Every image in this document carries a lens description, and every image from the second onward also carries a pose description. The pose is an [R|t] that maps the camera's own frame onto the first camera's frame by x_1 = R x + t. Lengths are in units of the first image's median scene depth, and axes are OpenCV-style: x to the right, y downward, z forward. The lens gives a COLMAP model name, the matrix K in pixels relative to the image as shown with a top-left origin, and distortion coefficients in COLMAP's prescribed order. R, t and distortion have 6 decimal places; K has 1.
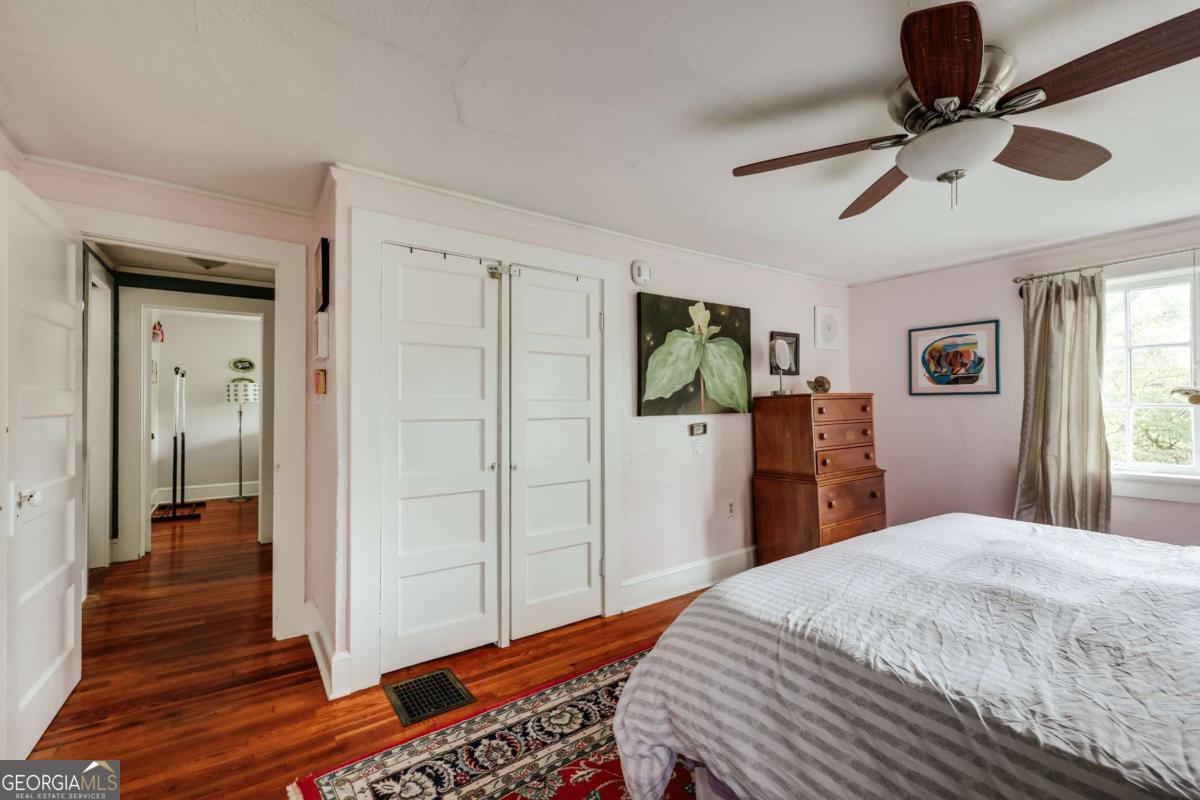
lens RADIAL K [[591.2, 0, 597.9], [0, 591.2, 383.6], [0, 0, 1]] dist [0.001219, 0.000095]
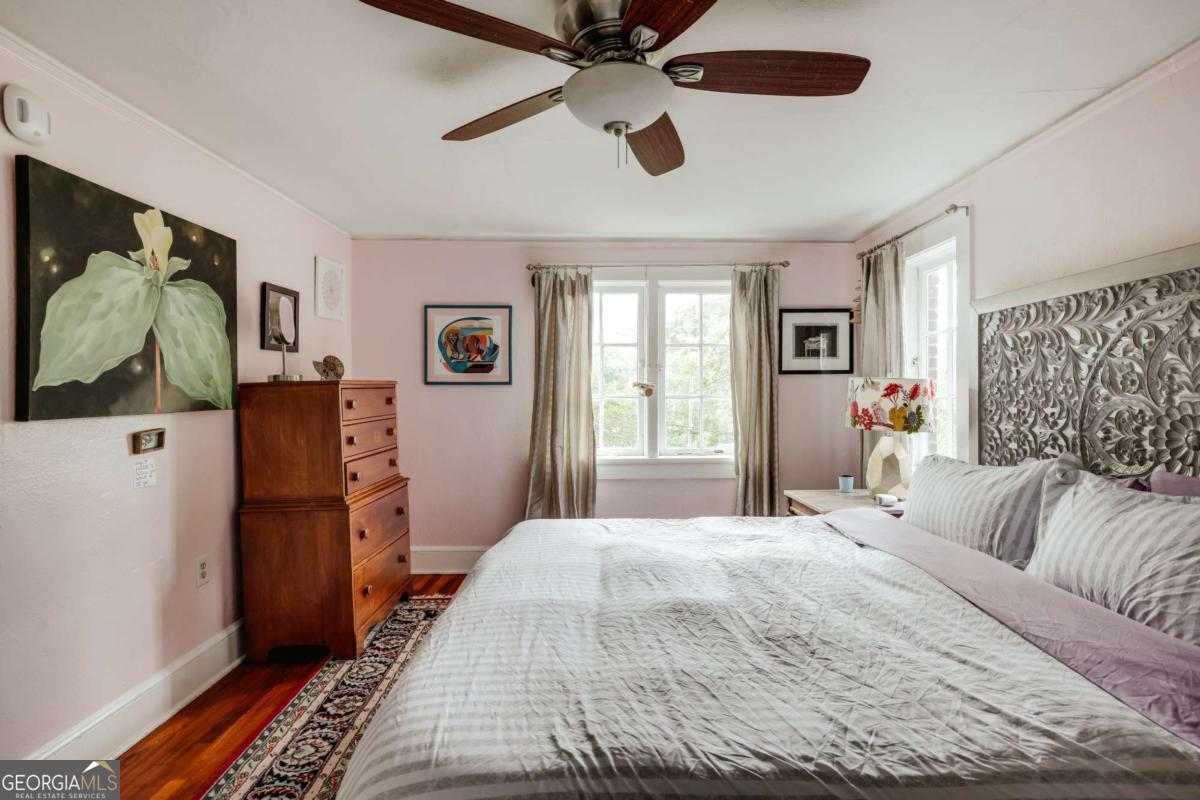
lens RADIAL K [[645.2, 0, 598.7], [0, 645.2, 388.2], [0, 0, 1]] dist [0.000620, 0.000097]
pose [[0.519259, 0.009401, 0.854566, -0.126906], [-0.036409, 0.999275, 0.011131, 0.006564], [-0.853841, -0.036894, 0.519224, 0.339961]]
